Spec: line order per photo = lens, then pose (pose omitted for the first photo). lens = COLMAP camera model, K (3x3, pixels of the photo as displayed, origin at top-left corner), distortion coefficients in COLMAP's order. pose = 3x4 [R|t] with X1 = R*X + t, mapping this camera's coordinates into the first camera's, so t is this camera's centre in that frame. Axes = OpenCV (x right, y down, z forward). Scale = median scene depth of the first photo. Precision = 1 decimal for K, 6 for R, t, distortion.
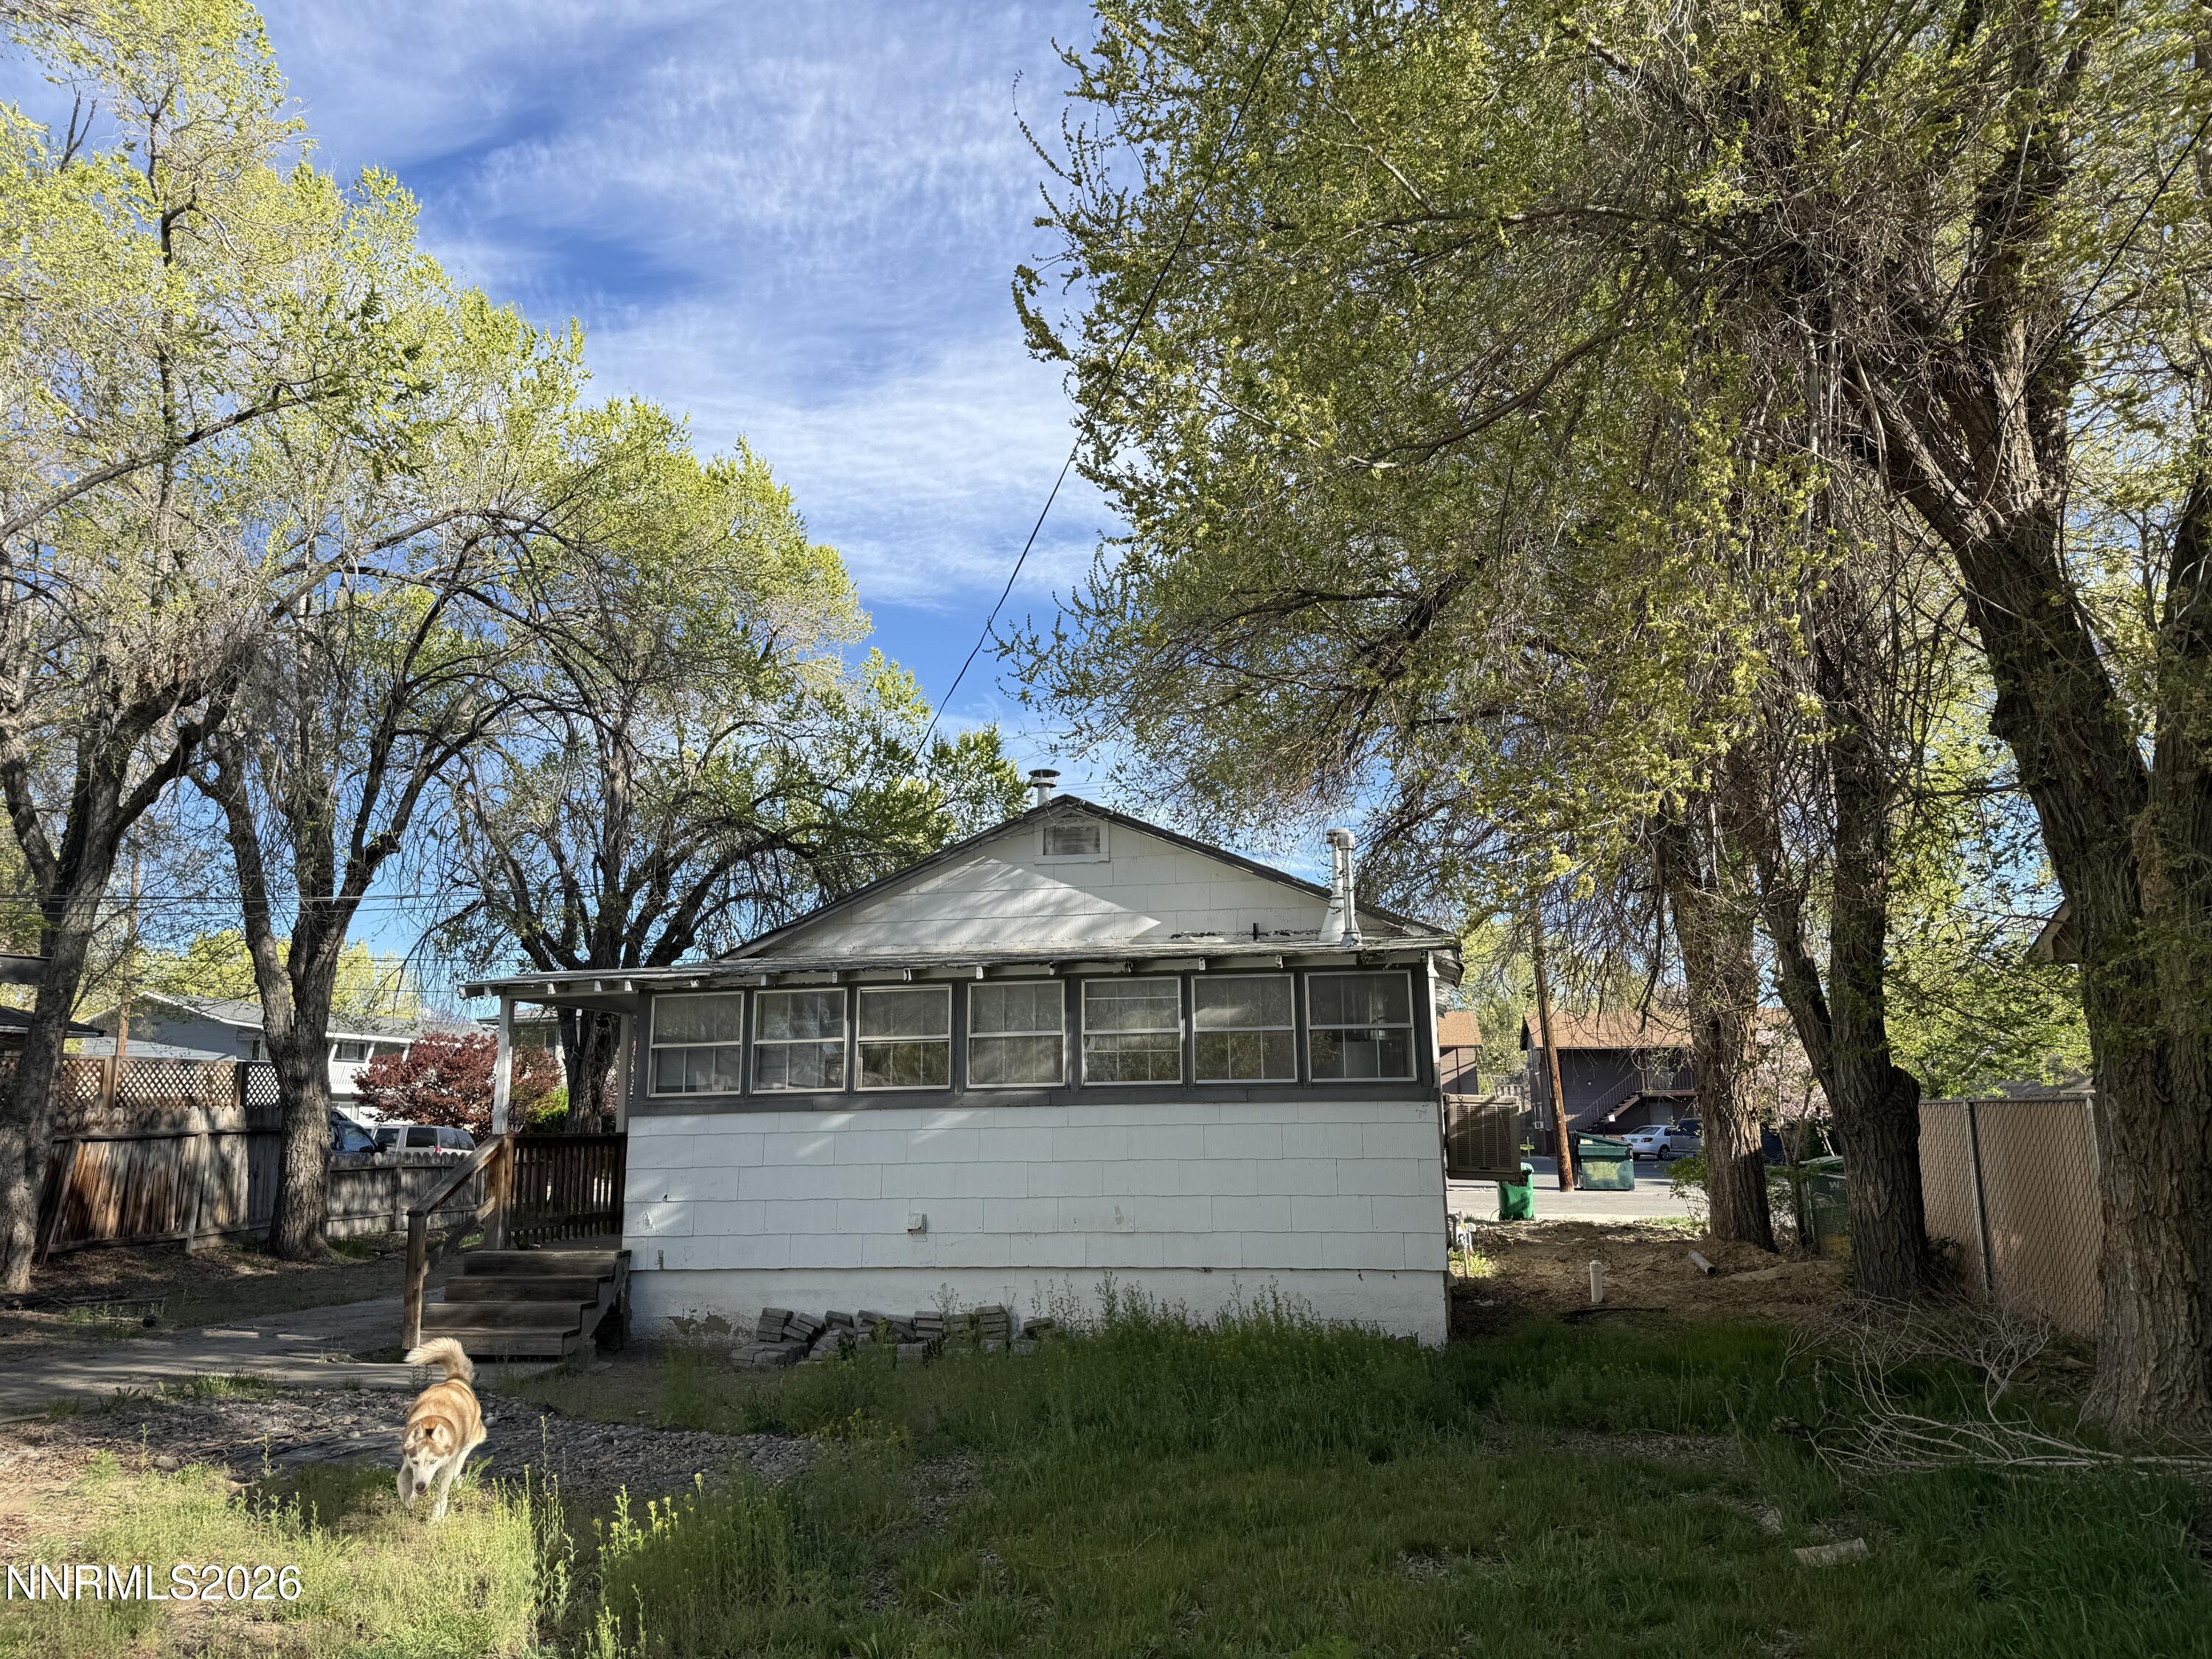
lens RADIAL K [[1542.3, 0, 1106.0], [0, 1542.3, 829.5], [0, 0, 1]] dist [0.057652, -0.045044]
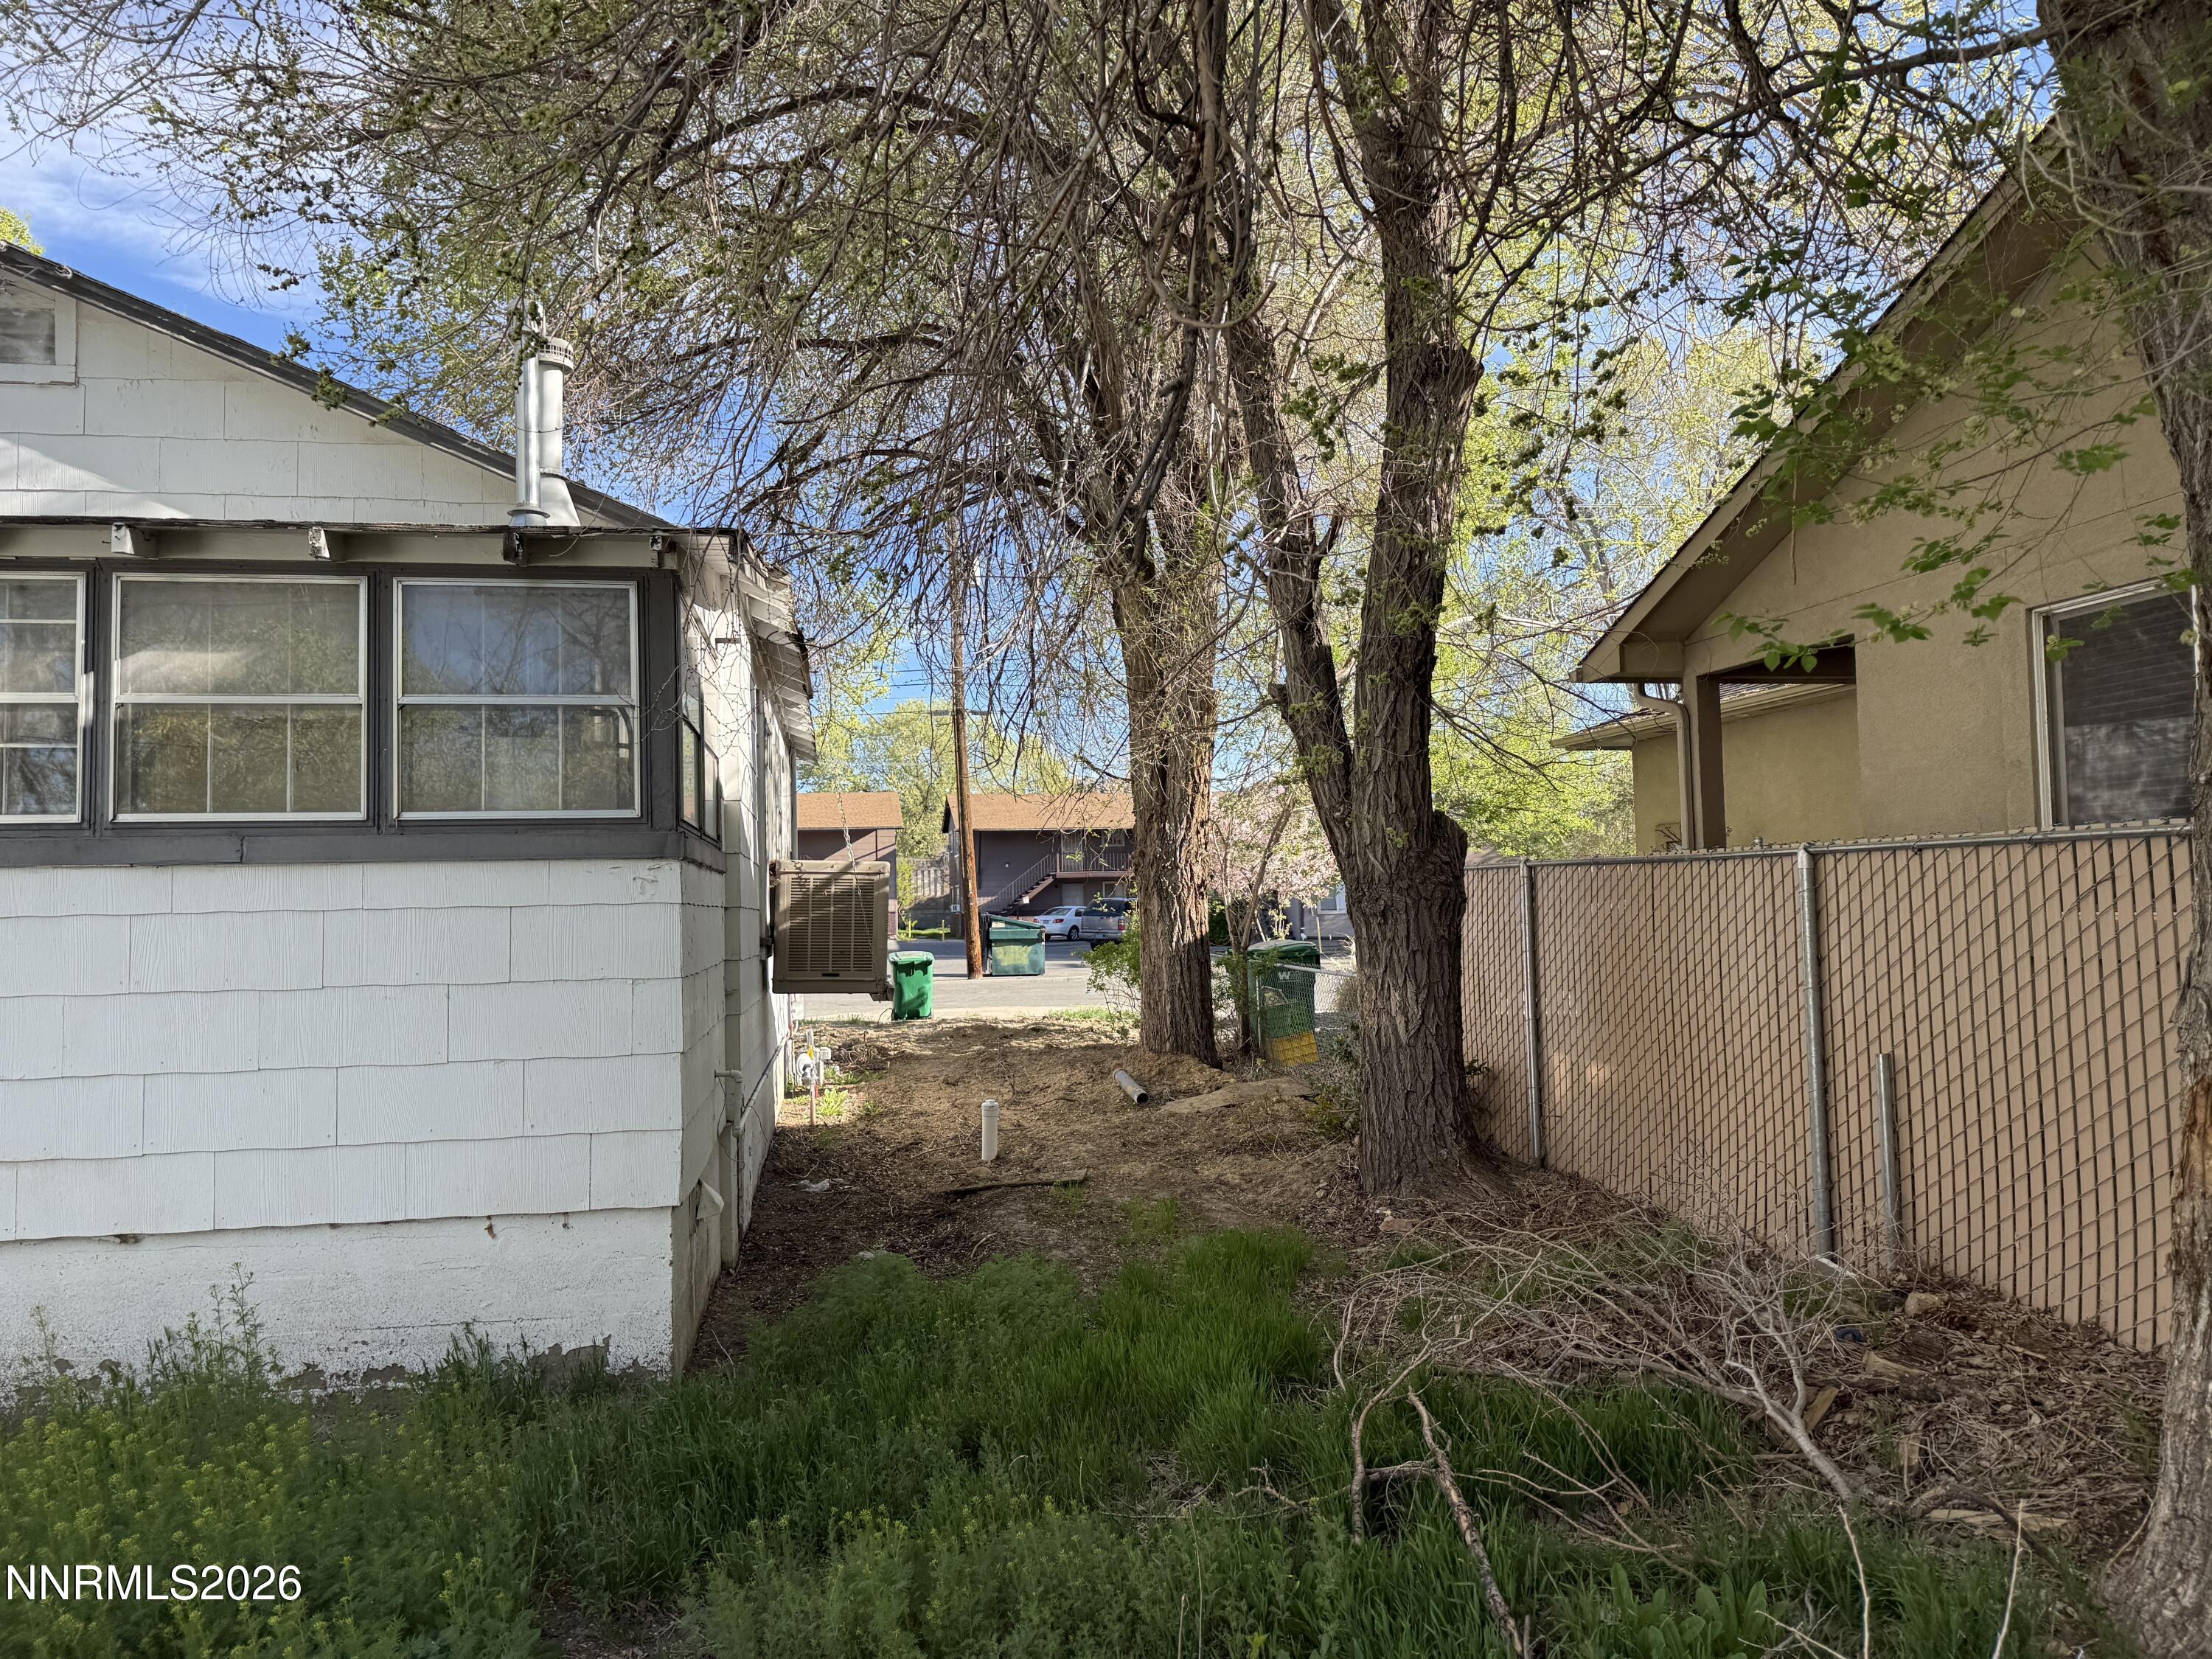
lens RADIAL K [[1542.3, 0, 1106.0], [0, 1542.3, 829.5], [0, 0, 1]] dist [0.057652, -0.045044]
pose [[0.935335, 0.009894, 0.353624, 0.101602], [-0.057997, 0.990373, 0.125692, 0.059870], [-0.348975, -0.138074, 0.926904, 0.311398]]
